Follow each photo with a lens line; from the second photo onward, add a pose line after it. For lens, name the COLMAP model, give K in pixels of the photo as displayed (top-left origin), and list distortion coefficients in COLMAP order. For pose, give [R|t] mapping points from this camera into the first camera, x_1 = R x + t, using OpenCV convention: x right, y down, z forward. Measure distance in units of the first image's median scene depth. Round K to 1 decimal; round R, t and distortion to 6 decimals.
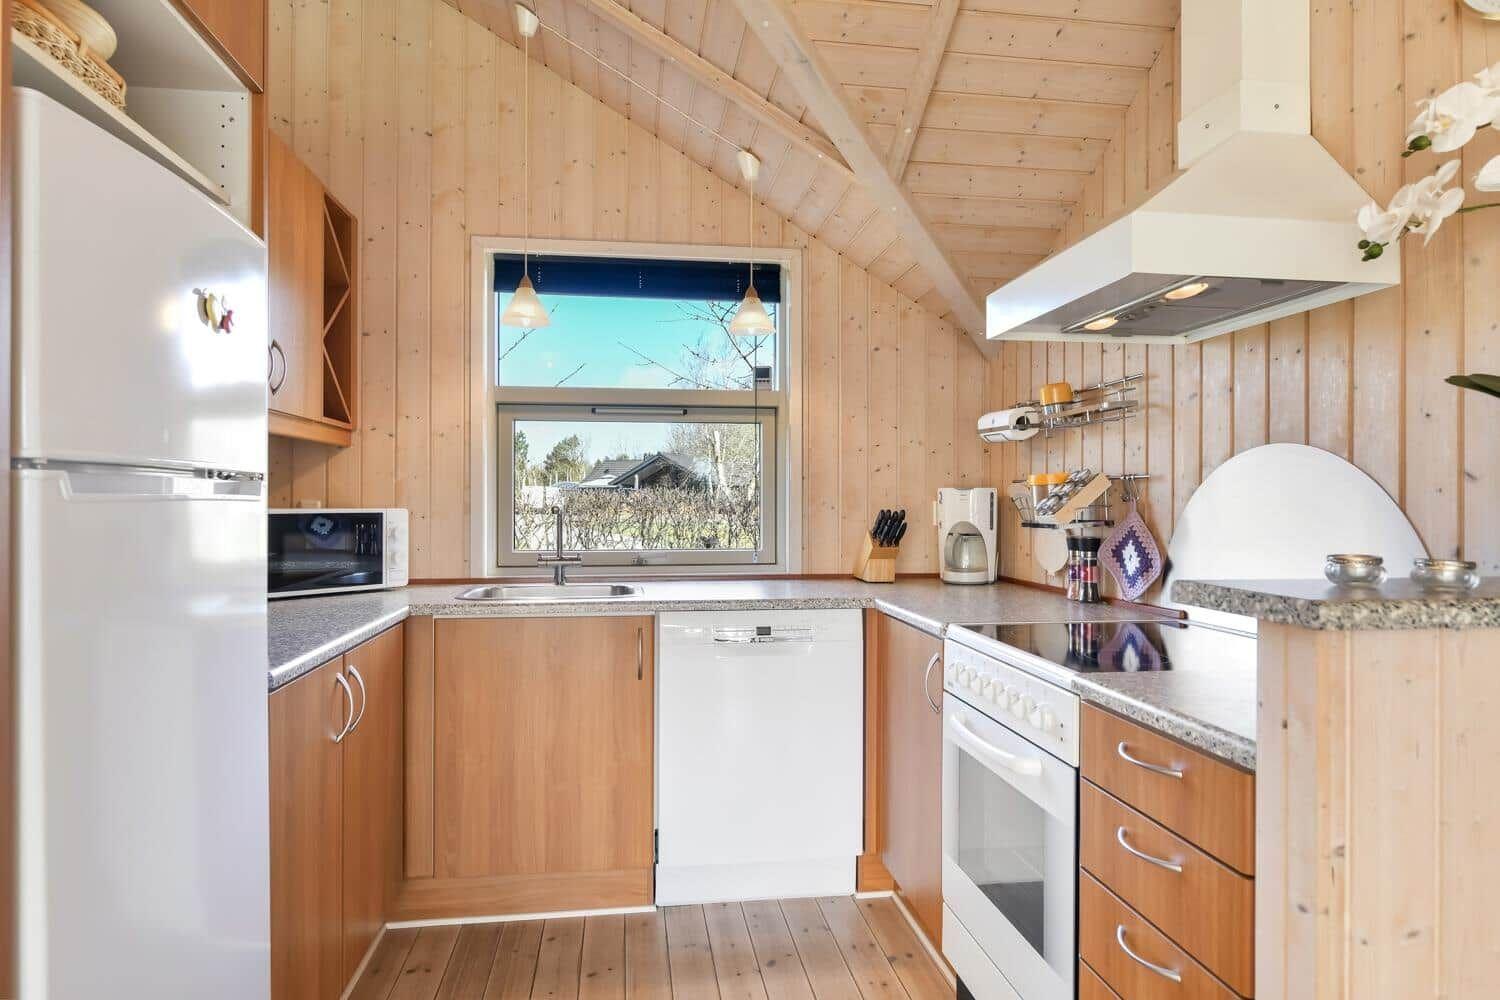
lens RADIAL K [[882.1, 0, 759.5], [0, 882.1, 498.0], [0, 0, 1]] dist [-0.000651, -0.001339]
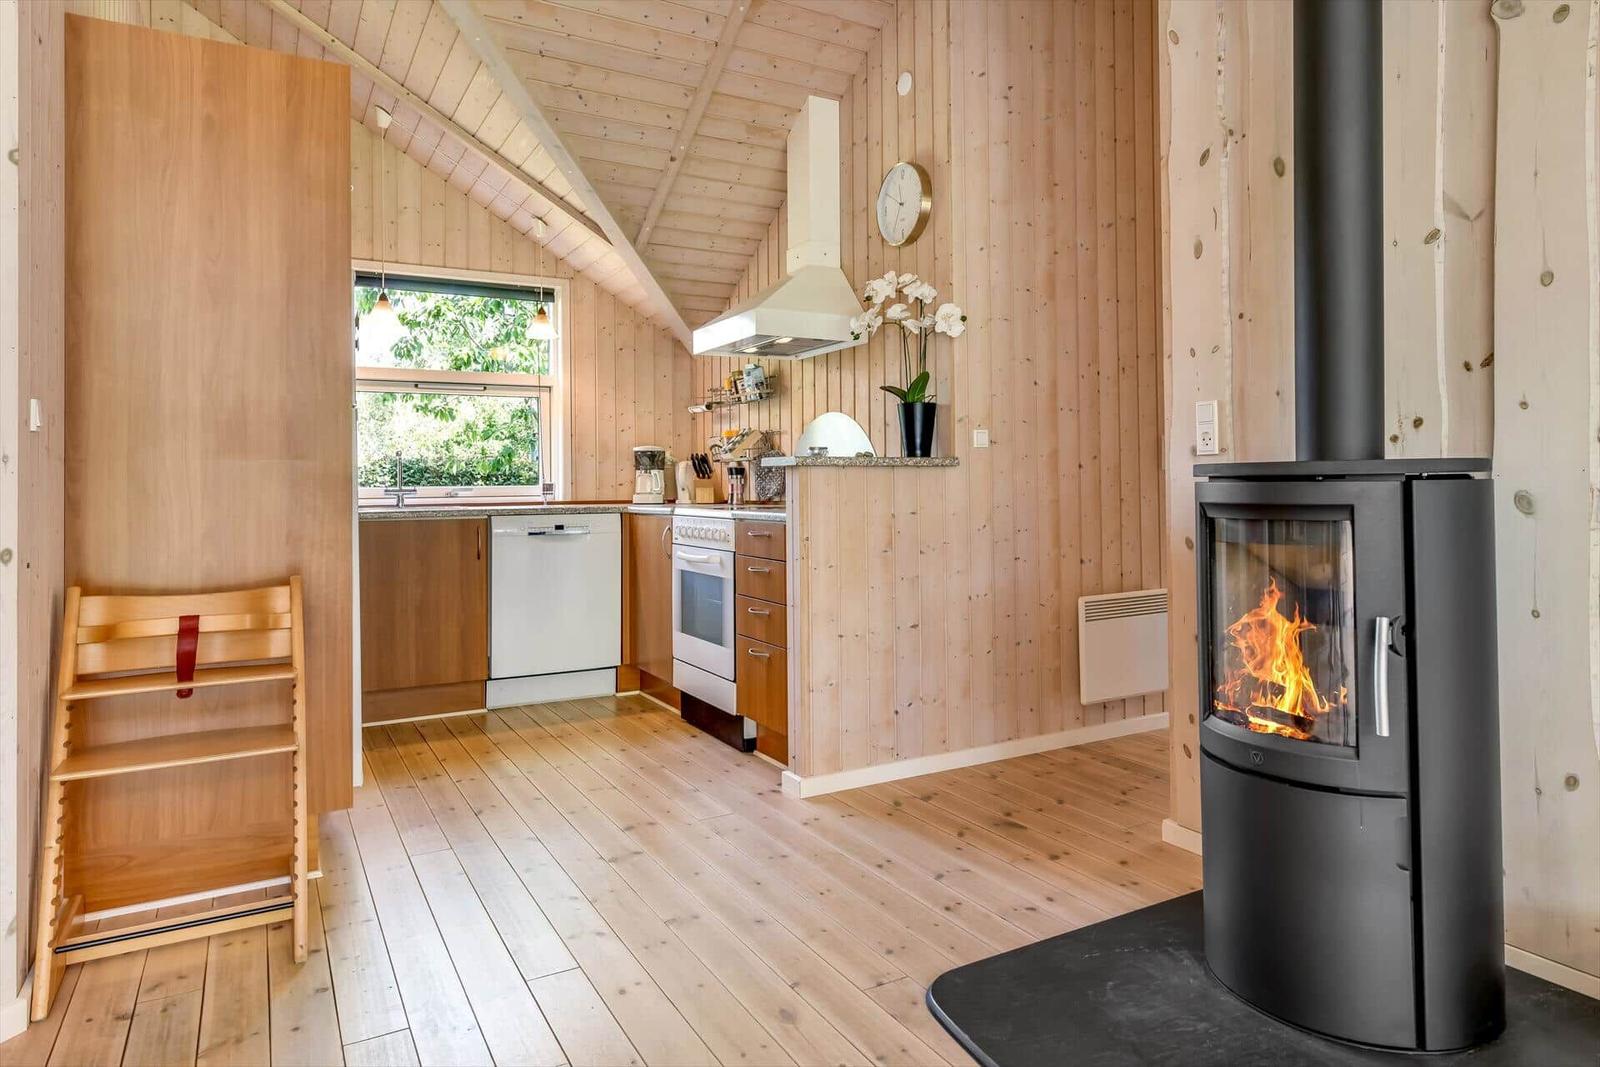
lens RADIAL K [[1055.1, 0, 794.5], [0, 1055.1, 509.8], [0, 0, 1]] dist [0.004851, 0.002842]
pose [[0.939441, -0.009737, 0.342573, -0.275424], [0.006065, 0.999912, 0.011789, 0.109816], [-0.342658, -0.008998, 0.939417, -1.041412]]
